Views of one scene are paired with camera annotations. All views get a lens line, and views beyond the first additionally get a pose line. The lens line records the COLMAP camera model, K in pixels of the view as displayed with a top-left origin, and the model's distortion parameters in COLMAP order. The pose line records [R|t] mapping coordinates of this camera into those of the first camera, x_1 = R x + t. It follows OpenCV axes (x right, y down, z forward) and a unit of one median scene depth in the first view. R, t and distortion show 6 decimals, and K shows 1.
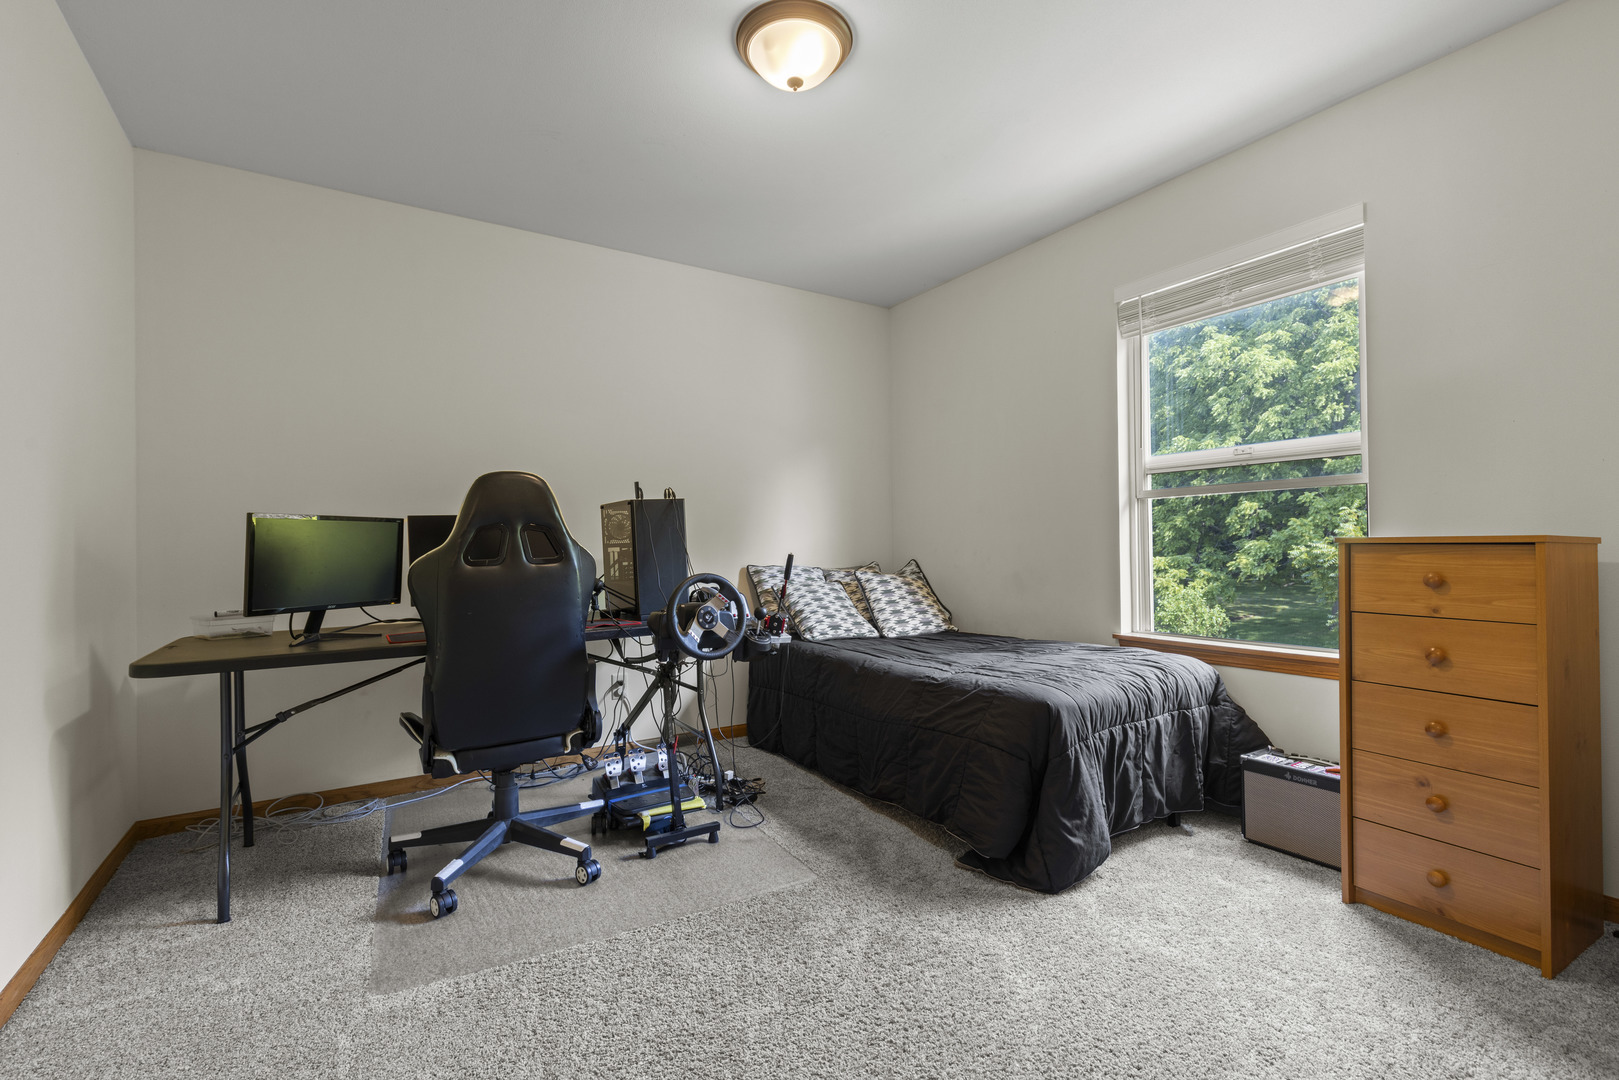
lens RADIAL K [[720.9, 0, 809.5], [0, 720.9, 540.0], [0, 0, 1]] dist [0.002404, -0.000096]
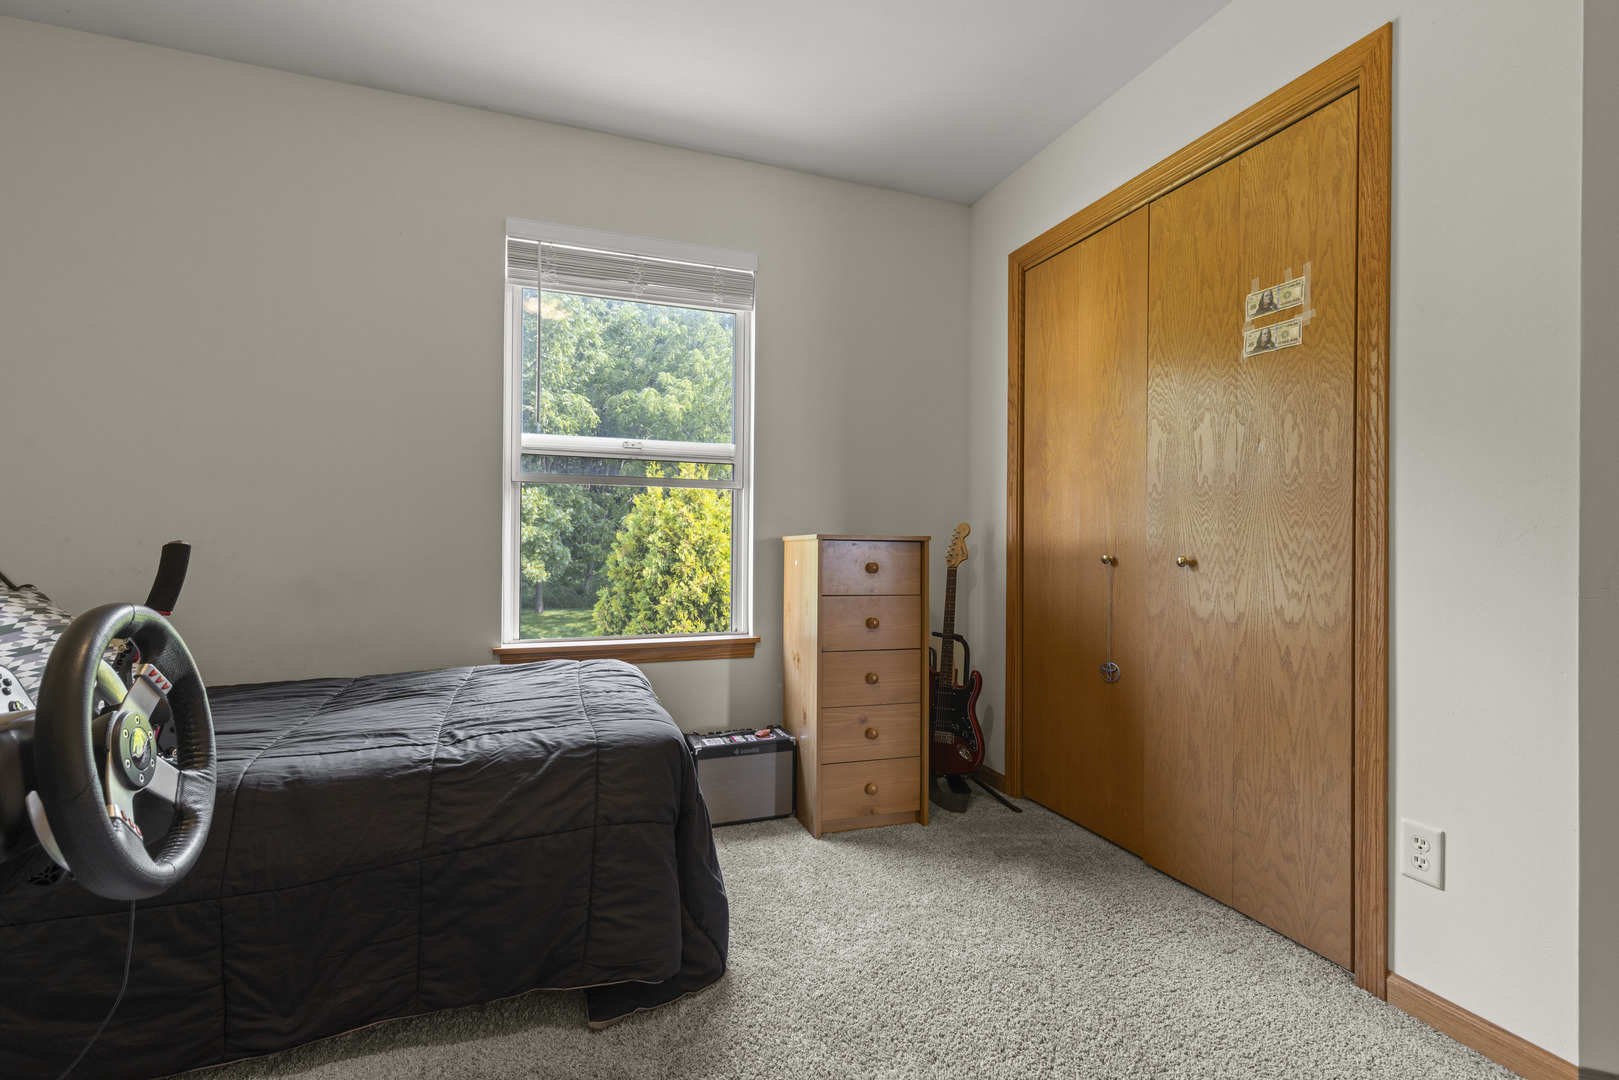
lens RADIAL K [[720.9, 0, 809.5], [0, 720.9, 540.0], [0, 0, 1]] dist [0.002404, -0.000096]
pose [[0.208853, 0.015995, 0.977816, -0.375952], [-0.017487, 0.999767, -0.012619, 0.018689], [-0.977791, -0.014464, 0.209084, 0.656742]]
